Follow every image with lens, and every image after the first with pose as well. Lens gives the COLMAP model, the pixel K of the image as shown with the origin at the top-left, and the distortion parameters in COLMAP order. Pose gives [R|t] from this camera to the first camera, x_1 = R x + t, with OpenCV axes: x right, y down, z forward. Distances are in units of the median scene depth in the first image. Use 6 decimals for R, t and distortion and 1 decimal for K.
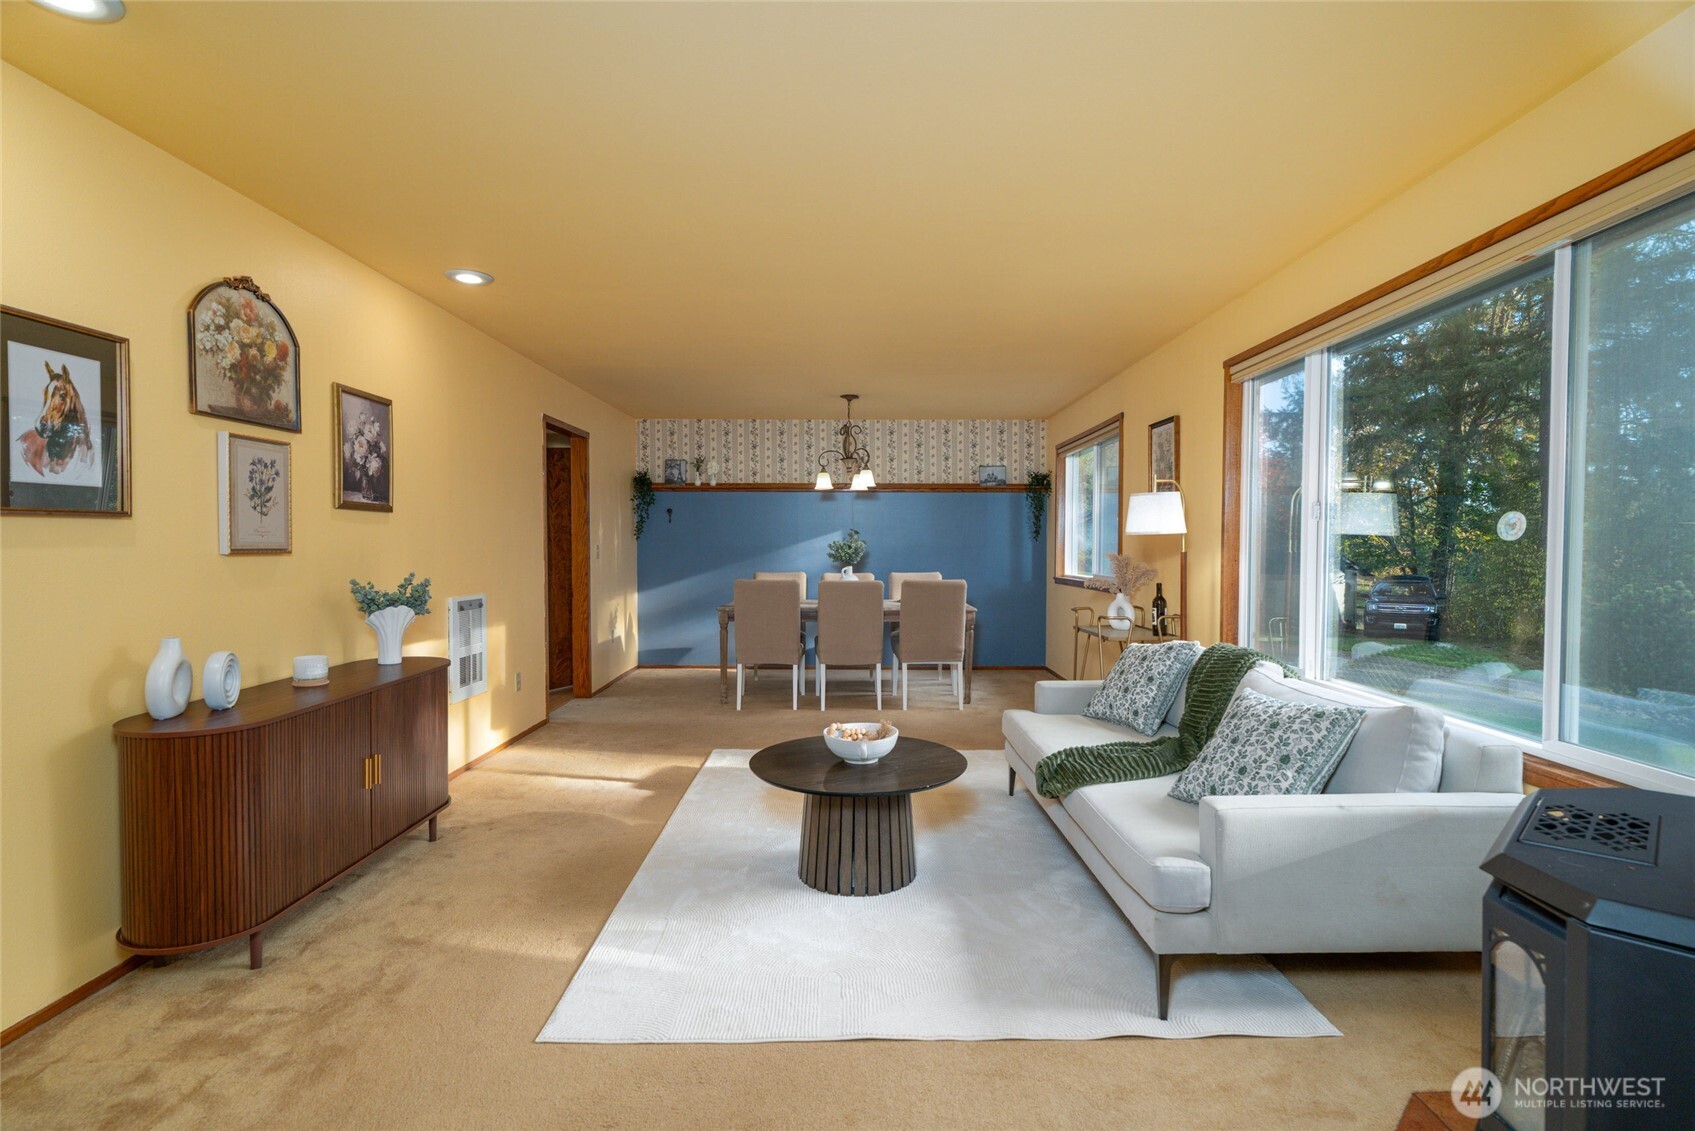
lens RADIAL K [[814.6, 0, 847.5], [0, 814.6, 565.5], [0, 0, 1]] dist [-0.004066, -0.000588]
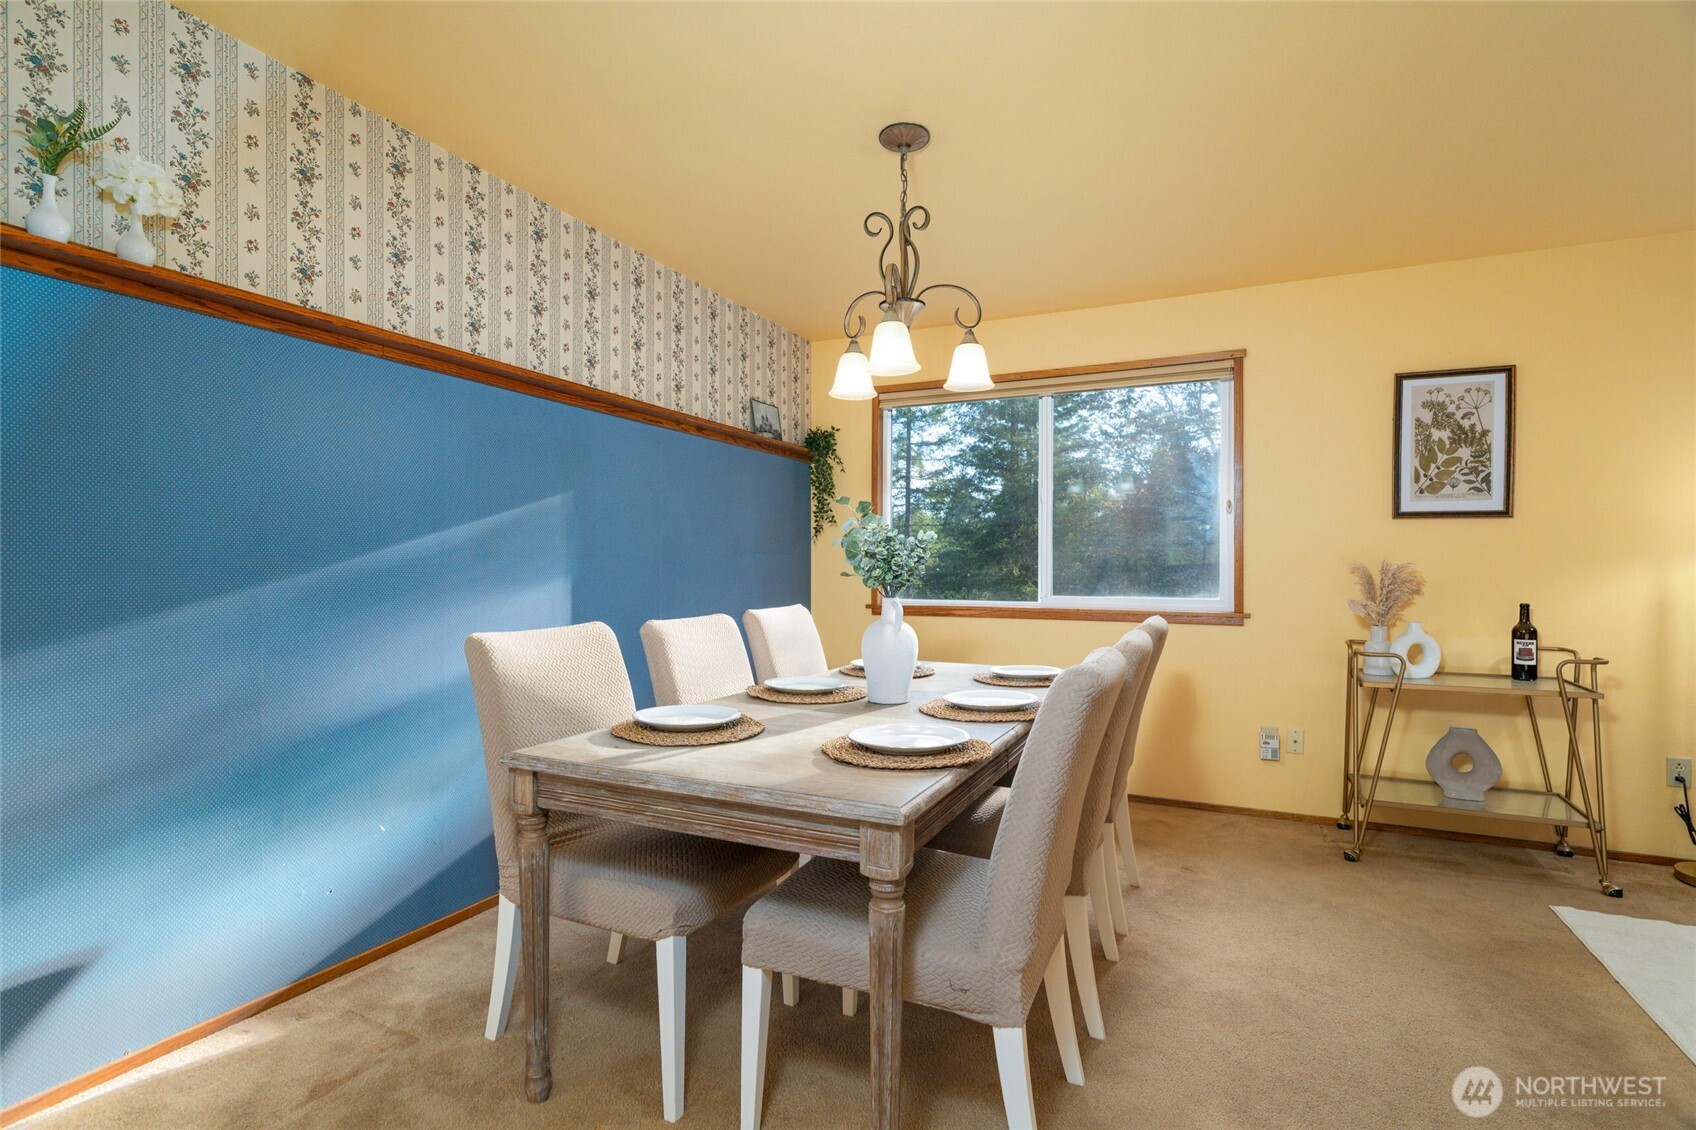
lens RADIAL K [[815.1, 0, 848.0], [0, 815.1, 565.0], [0, 0, 1]] dist [-0.004066, -0.000588]
pose [[0.429501, 0.001303, 0.903066, -0.282227], [0.018462, 0.999777, -0.010223, -0.009003], [-0.902878, 0.021063, 0.429381, 0.721644]]
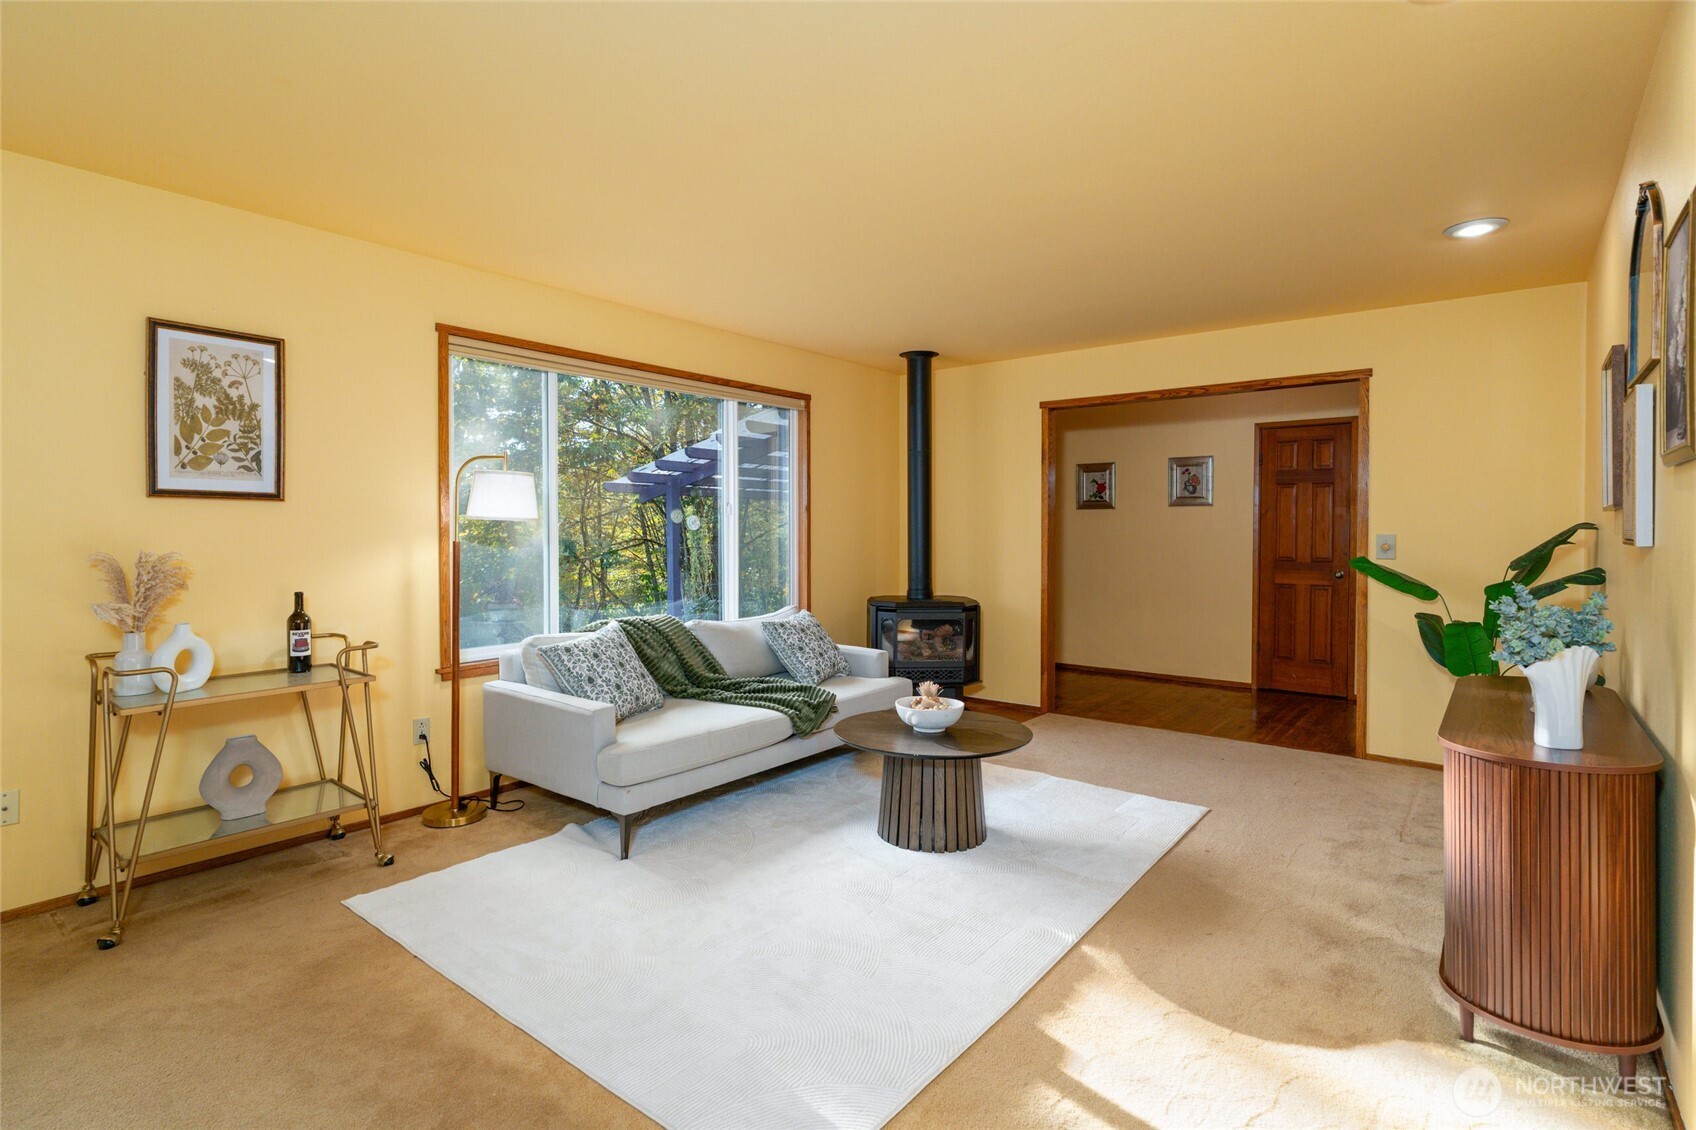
lens RADIAL K [[836.1, 0, 845.2], [0, 836.1, 544.5], [0, 0, 1]] dist [-0.002069, -0.000264]
pose [[-0.777633, -0.009205, 0.628651, -0.225432], [0.016471, 0.999251, 0.035005, -0.019961], [-0.628502, 0.037576, -0.776899, 0.736364]]
